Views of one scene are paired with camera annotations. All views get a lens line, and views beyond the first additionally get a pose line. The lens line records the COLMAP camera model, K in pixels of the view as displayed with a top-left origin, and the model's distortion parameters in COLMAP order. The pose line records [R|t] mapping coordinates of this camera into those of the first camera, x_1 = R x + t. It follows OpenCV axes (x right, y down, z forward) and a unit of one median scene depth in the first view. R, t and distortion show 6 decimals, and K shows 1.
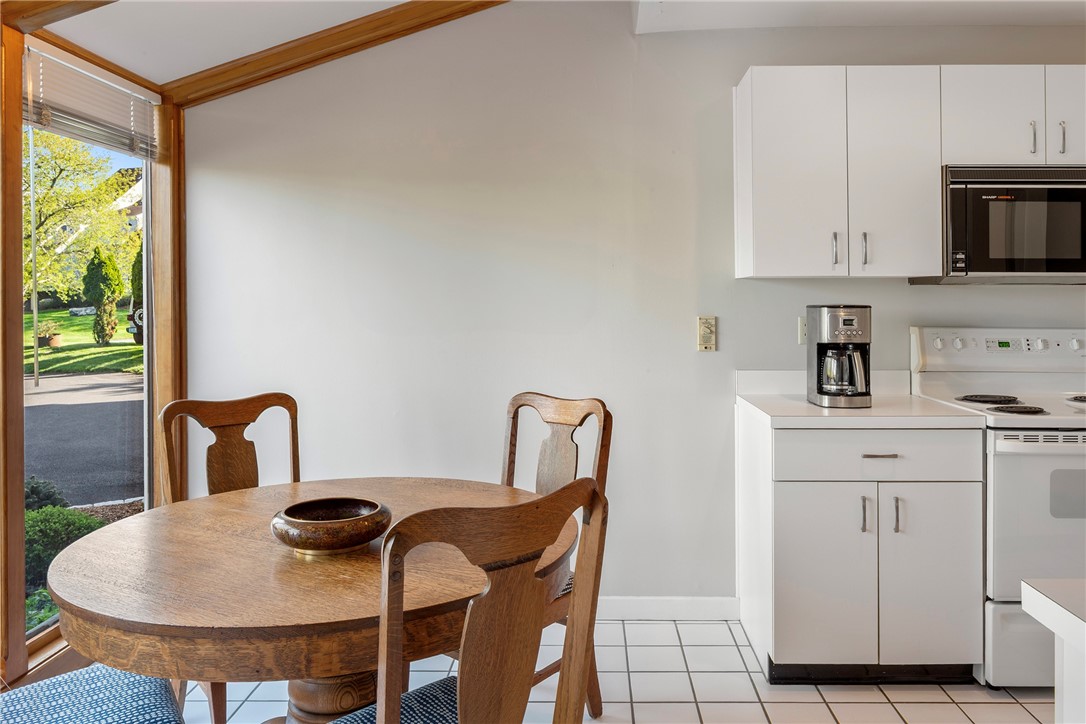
lens RADIAL K [[798.0, 0, 574.4], [0, 798.0, 299.8], [0, 0, 1]] dist [0.000891, -0.020257]
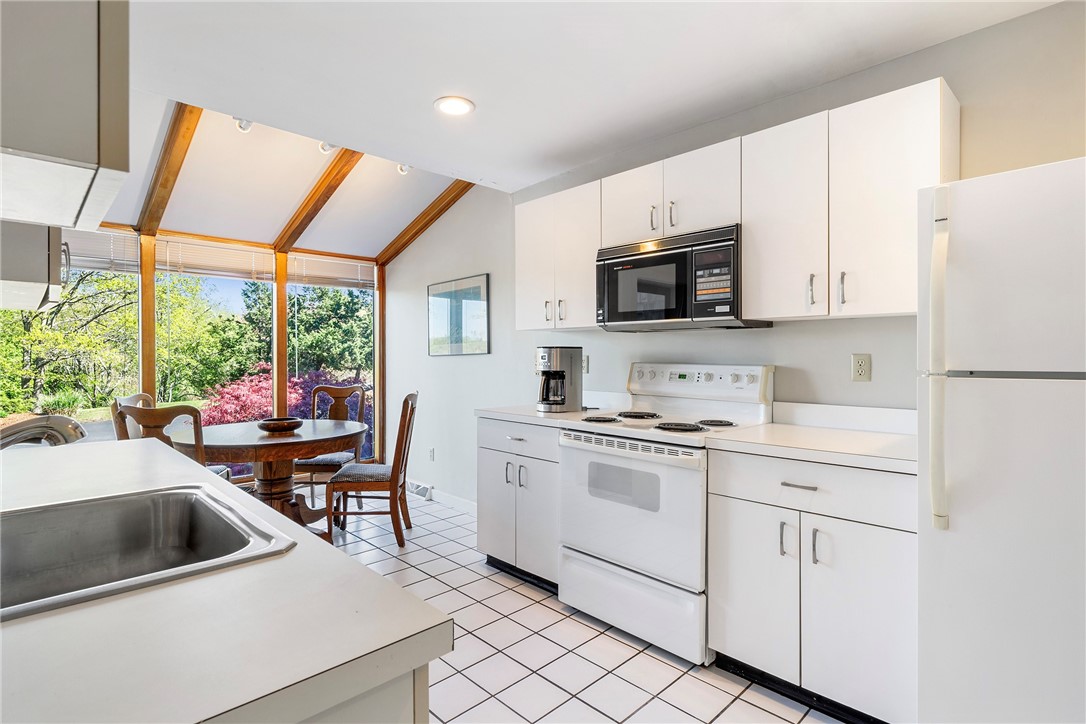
lens RADIAL K [[537.4, 0, 535.8], [0, 537.4, 358.6], [0, 0, 1]] dist [0.012915, -0.004399]
pose [[0.705156, 0.006521, -0.709022, 1.059665], [0.003038, 0.999921, 0.012217, 0.016898], [0.709045, -0.010769, 0.705081, 0.227595]]
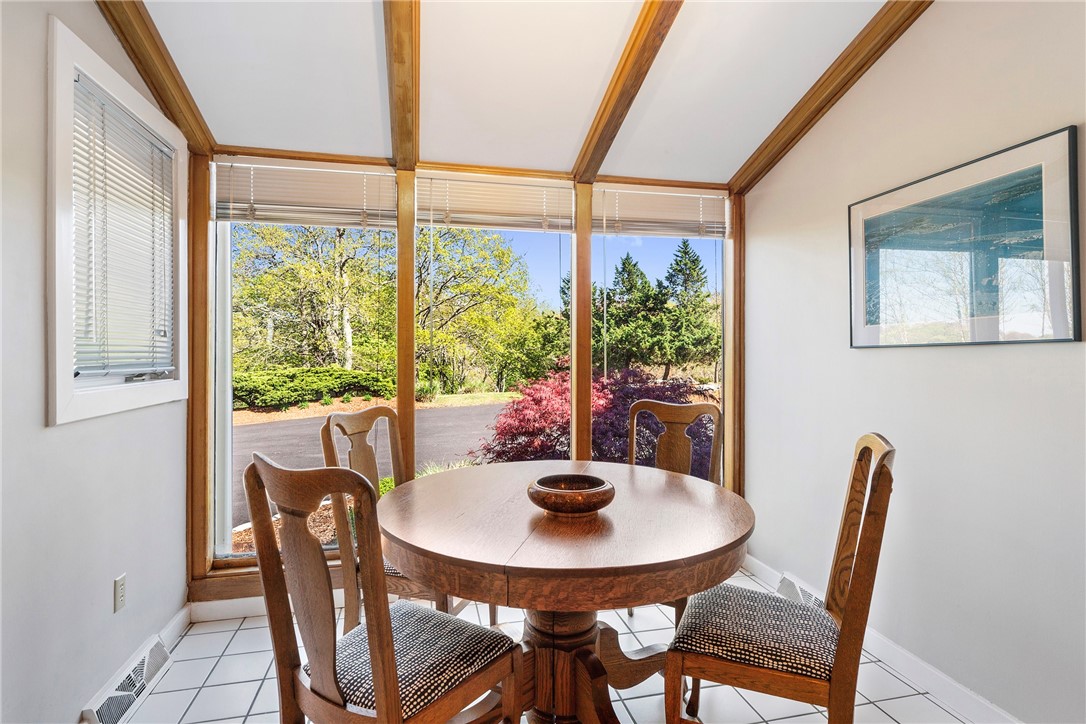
lens RADIAL K [[537.4, 0, 539.4], [0, 537.4, 353.0], [0, 0, 1]] dist [0.012915, -0.004399]
pose [[0.236394, 0.007895, -0.971625, 0.378499], [0.004507, 0.999947, 0.009222, 0.025351], [0.971647, -0.006559, 0.236346, 0.492648]]
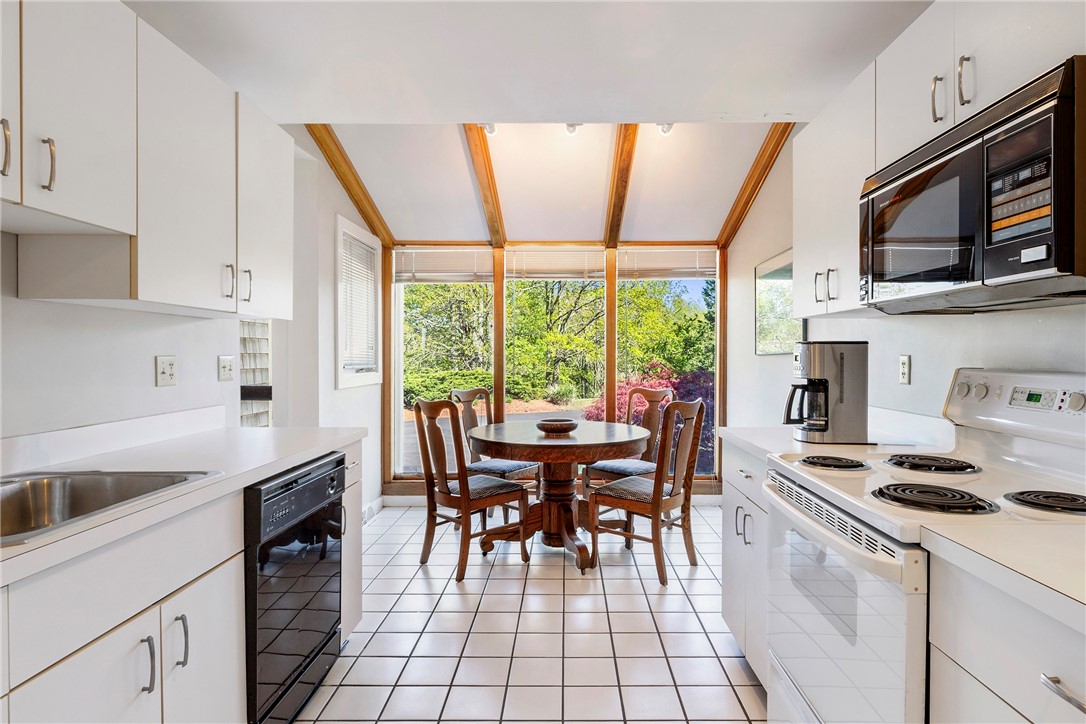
lens RADIAL K [[588.5, 0, 570.9], [0, 588.5, 359.7], [0, 0, 1]] dist [0.011655, -0.004137]
pose [[0.020674, 0.011959, -0.999715, 1.083580], [0.005870, 0.999910, 0.012083, 0.018609], [0.999769, -0.006118, 0.020601, 0.654233]]
